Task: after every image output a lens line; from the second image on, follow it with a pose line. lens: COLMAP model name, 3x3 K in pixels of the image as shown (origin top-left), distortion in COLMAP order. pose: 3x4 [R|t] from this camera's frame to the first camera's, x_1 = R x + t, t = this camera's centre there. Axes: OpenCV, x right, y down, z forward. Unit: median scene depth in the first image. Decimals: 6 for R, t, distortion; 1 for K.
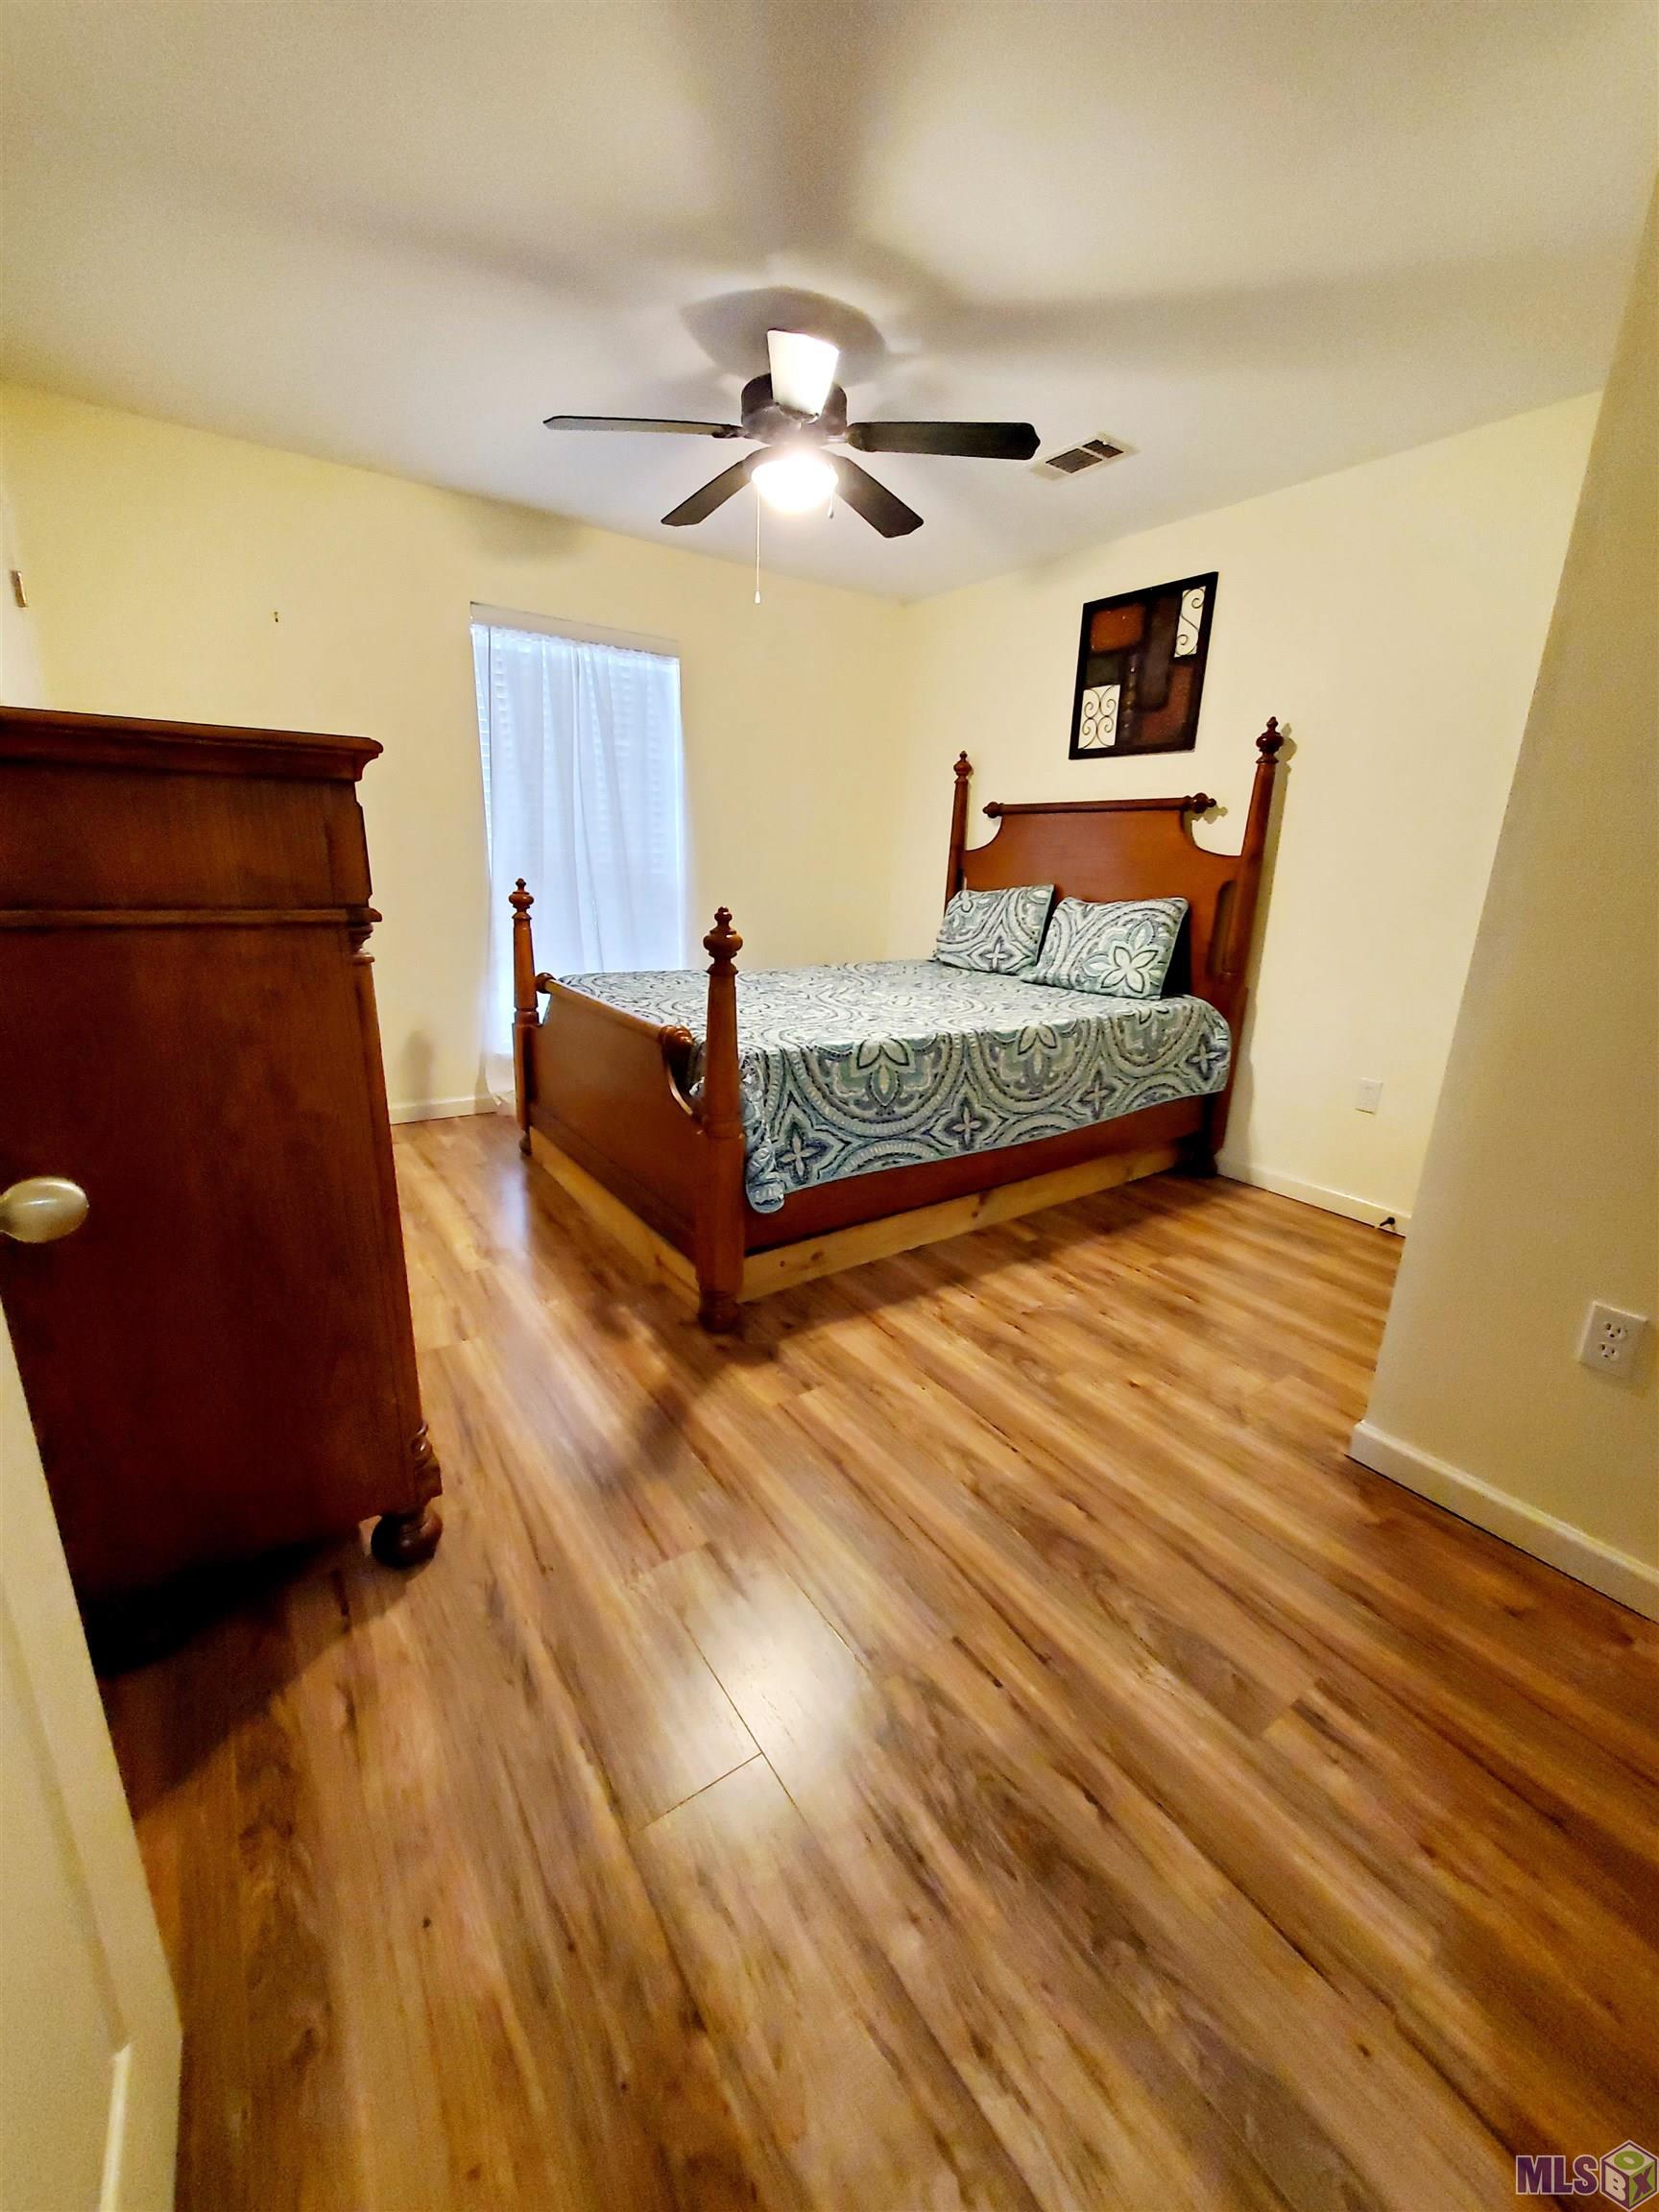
lens RADIAL K [[868.5, 0, 829.5], [0, 868.5, 1106.0], [0, 0, 1]] dist [0.001321, 0.000072]
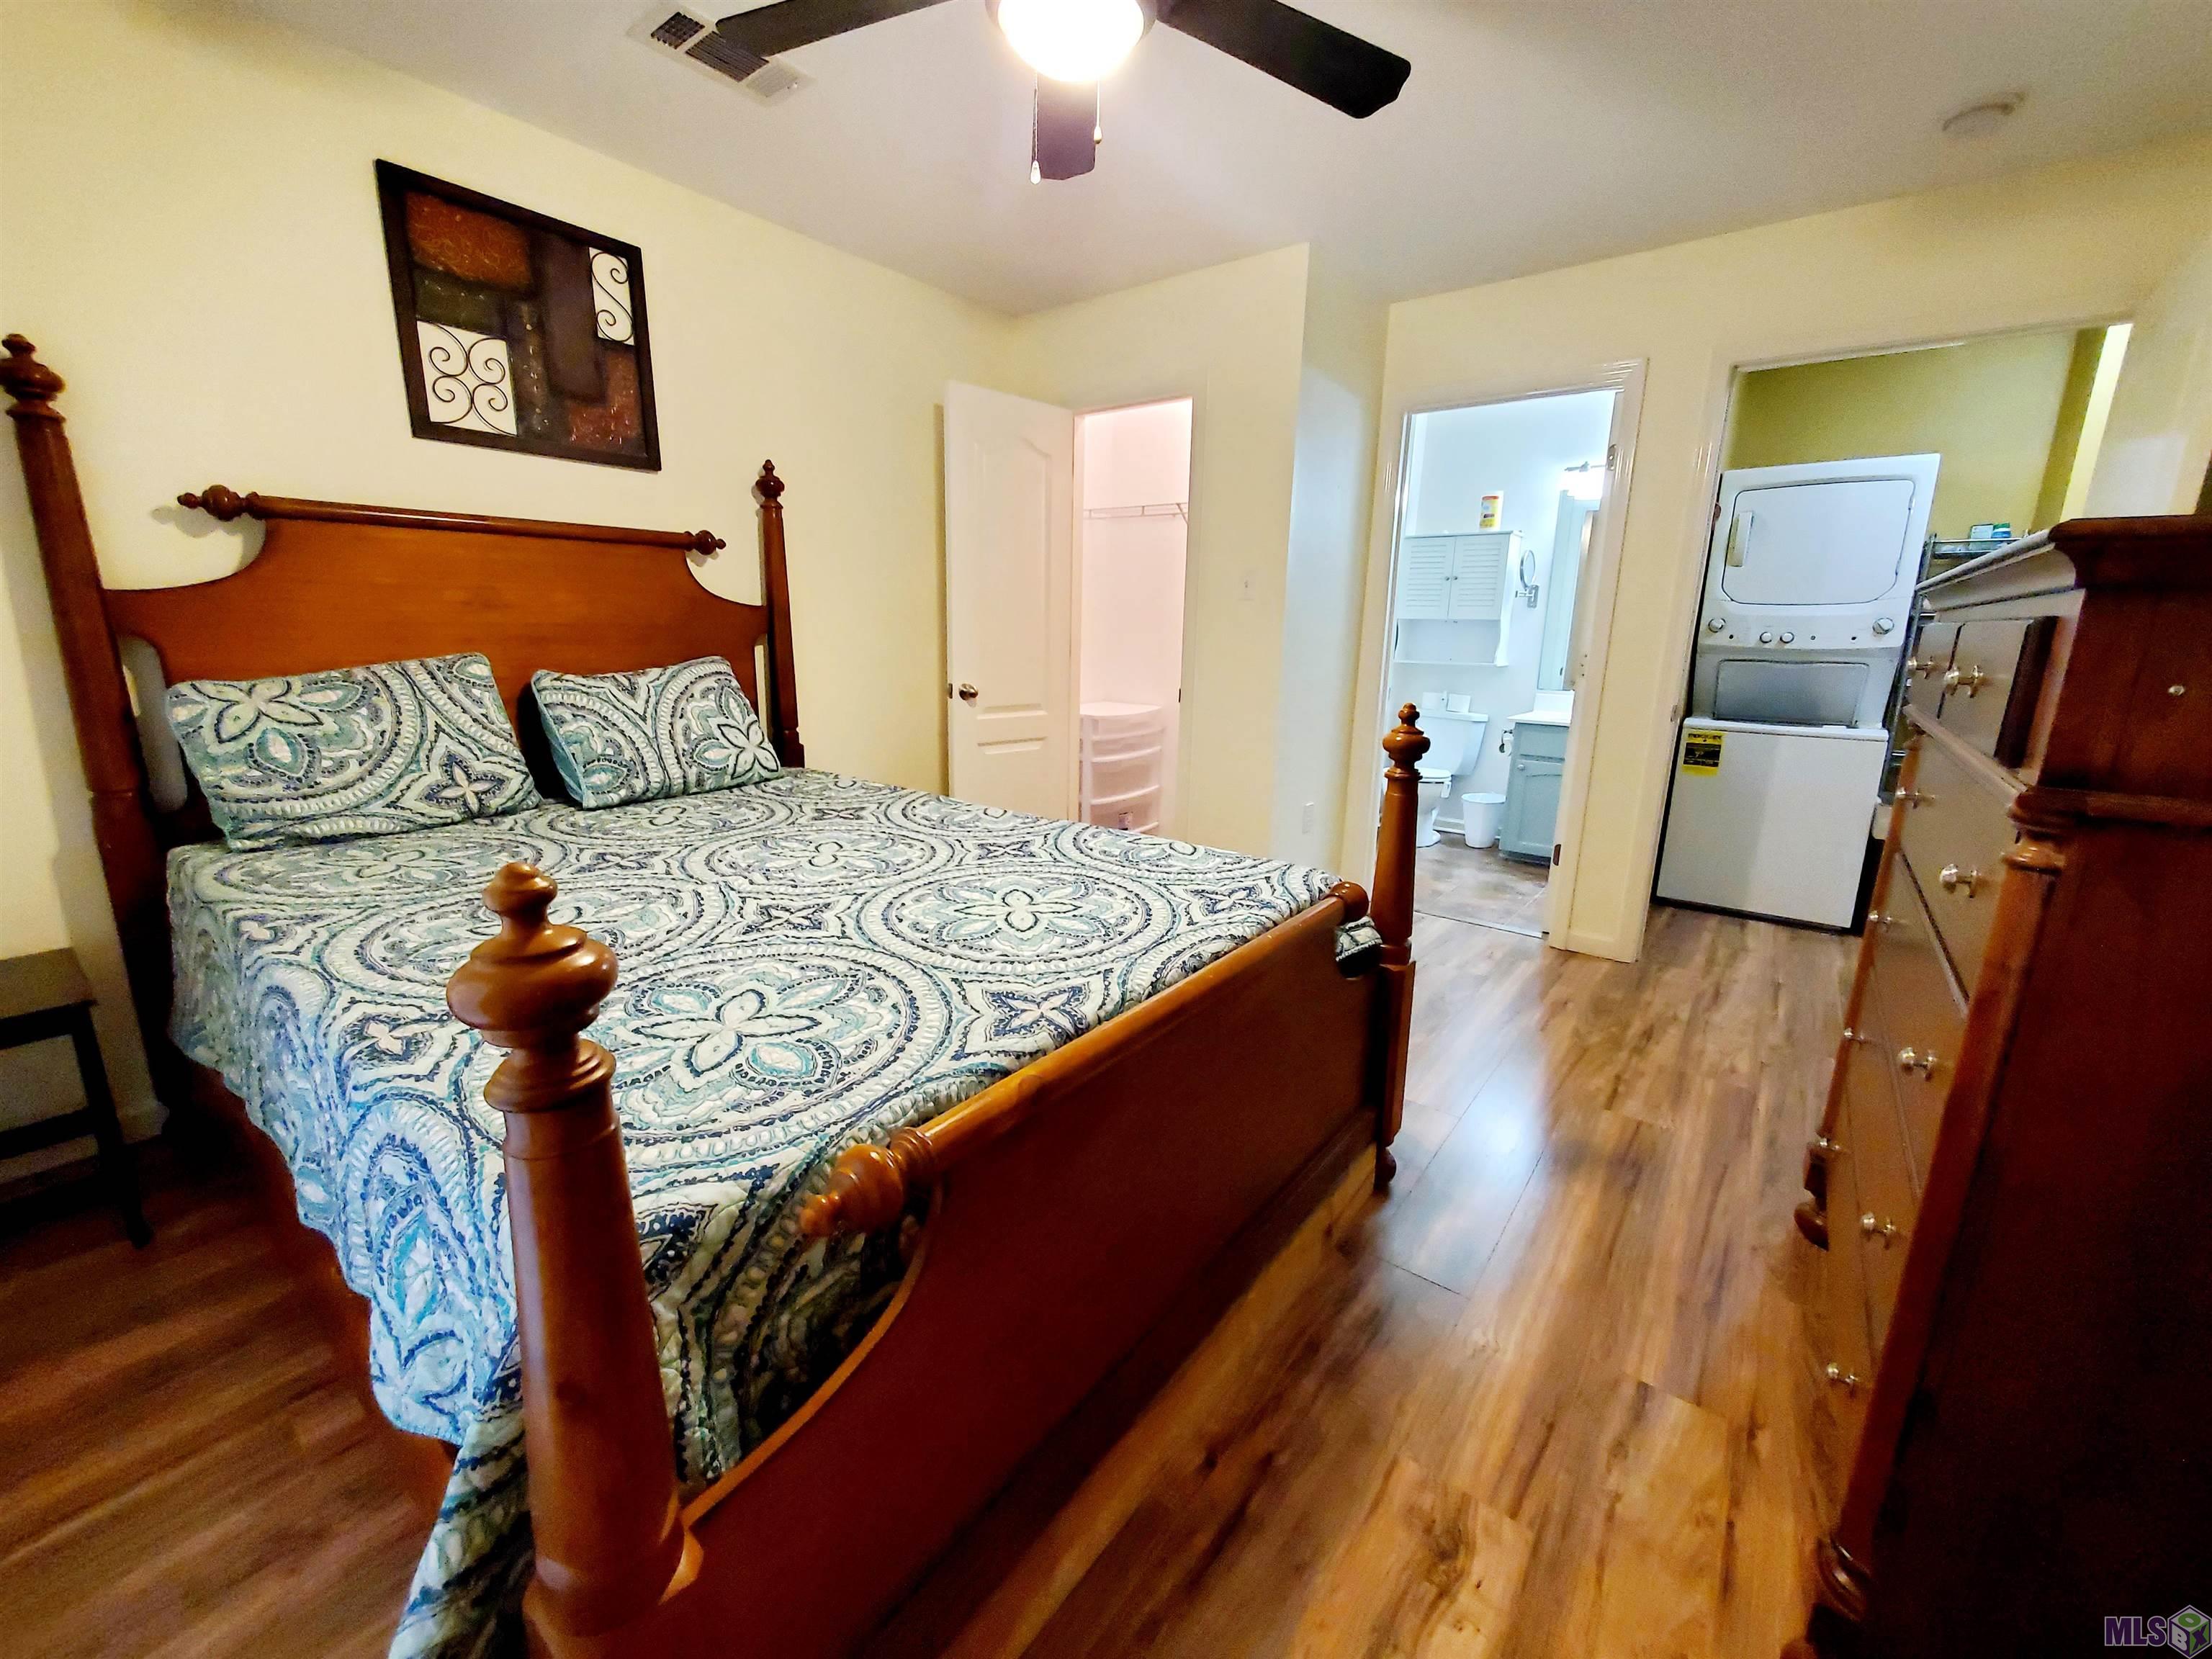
lens RADIAL K [[876.7, 0, 1106.0], [0, 876.7, 829.5], [0, 0, 1]] dist [-0.033466, 0.000113]
pose [[-0.296765, -0.264588, 0.917564, -0.492937], [0.227713, 0.913526, 0.337072, -0.277734], [-0.927404, 0.308972, -0.210852, 0.868942]]
